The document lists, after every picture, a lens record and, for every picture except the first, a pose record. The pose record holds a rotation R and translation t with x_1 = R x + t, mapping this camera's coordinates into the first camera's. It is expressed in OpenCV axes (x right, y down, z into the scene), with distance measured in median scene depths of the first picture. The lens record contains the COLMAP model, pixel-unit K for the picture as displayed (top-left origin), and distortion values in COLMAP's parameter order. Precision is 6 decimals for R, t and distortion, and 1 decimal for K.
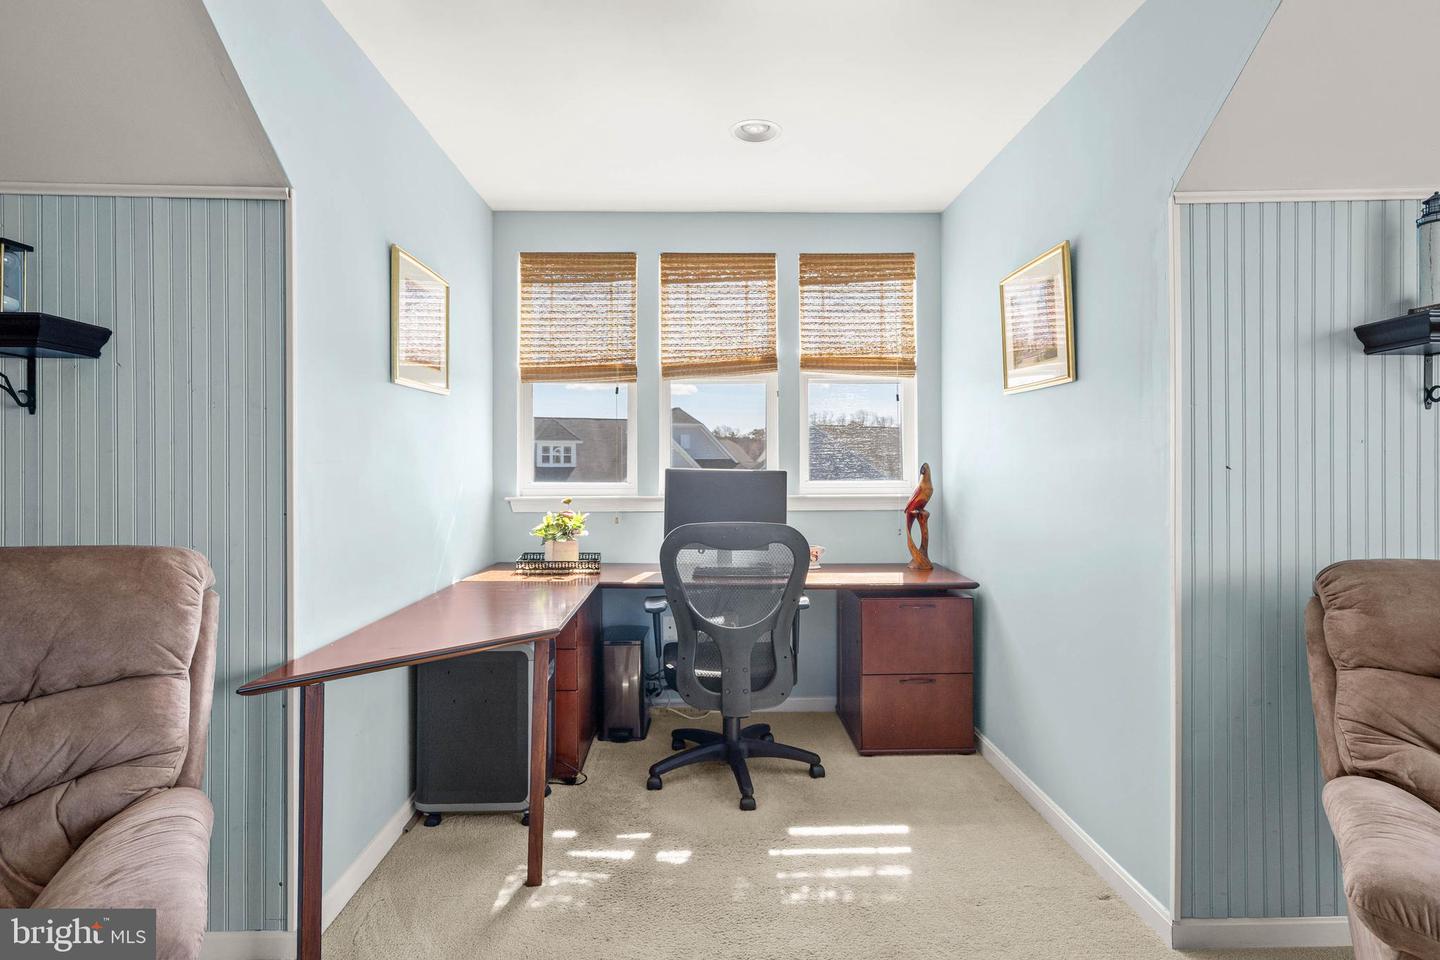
lens RADIAL K [[759.6, 0, 718.8], [0, 759.6, 456.8], [0, 0, 1]] dist [-0.001557, 0.000163]
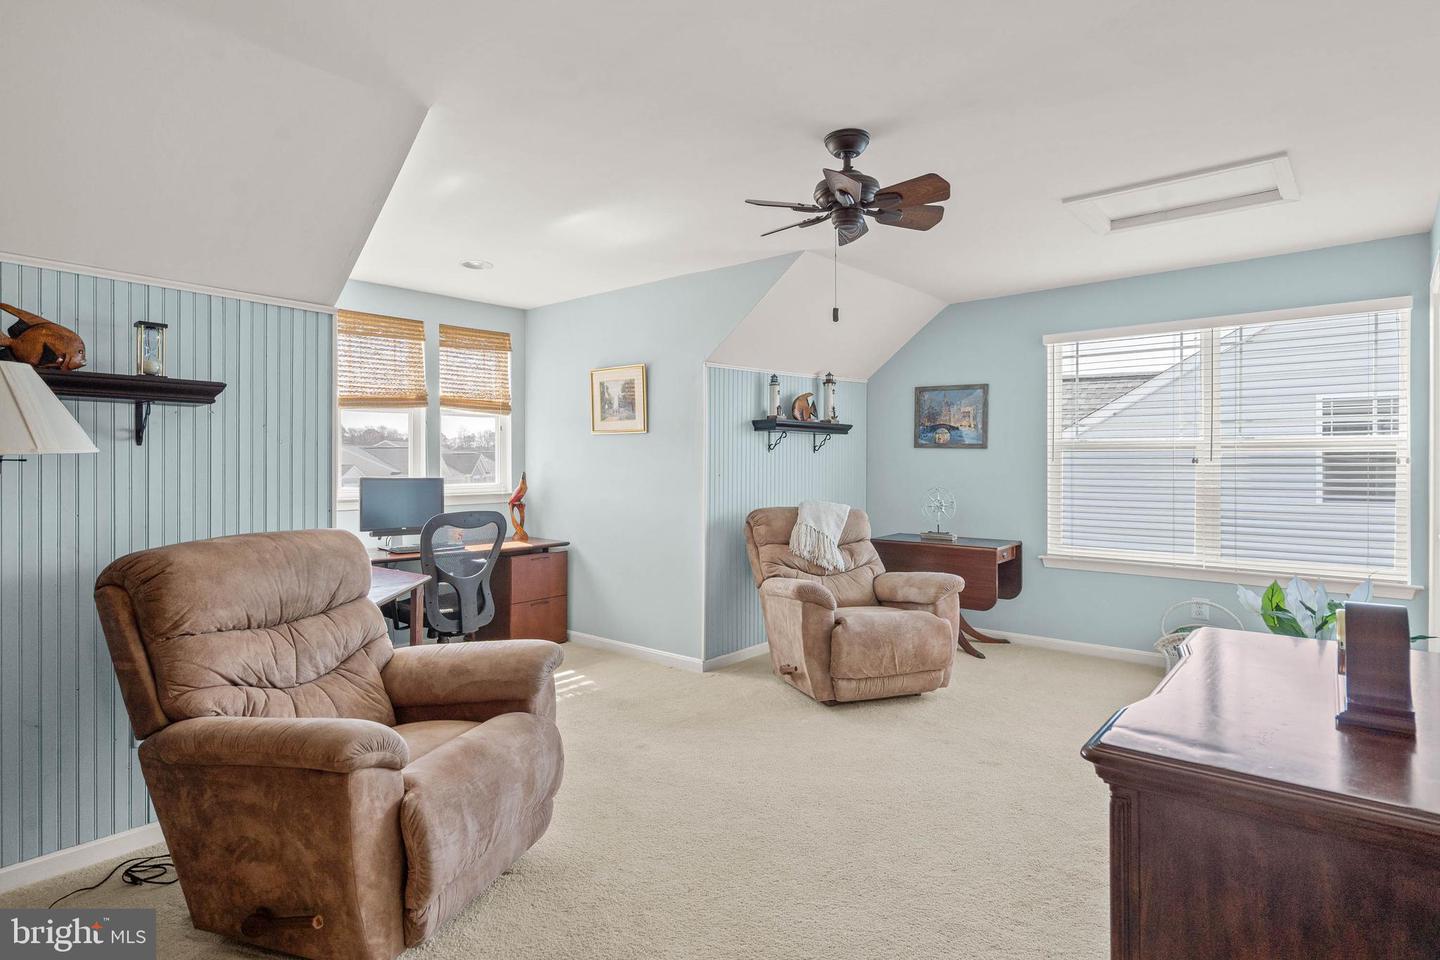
lens RADIAL K [[759.6, 0, 720.9], [0, 759.6, 471.9], [0, 0, 1]] dist [-0.001557, 0.000163]
pose [[0.659331, -0.006788, 0.751822, -0.708580], [-0.007291, 0.999854, 0.015422, -0.020796], [-0.751817, -0.015650, 0.659186, -0.379908]]
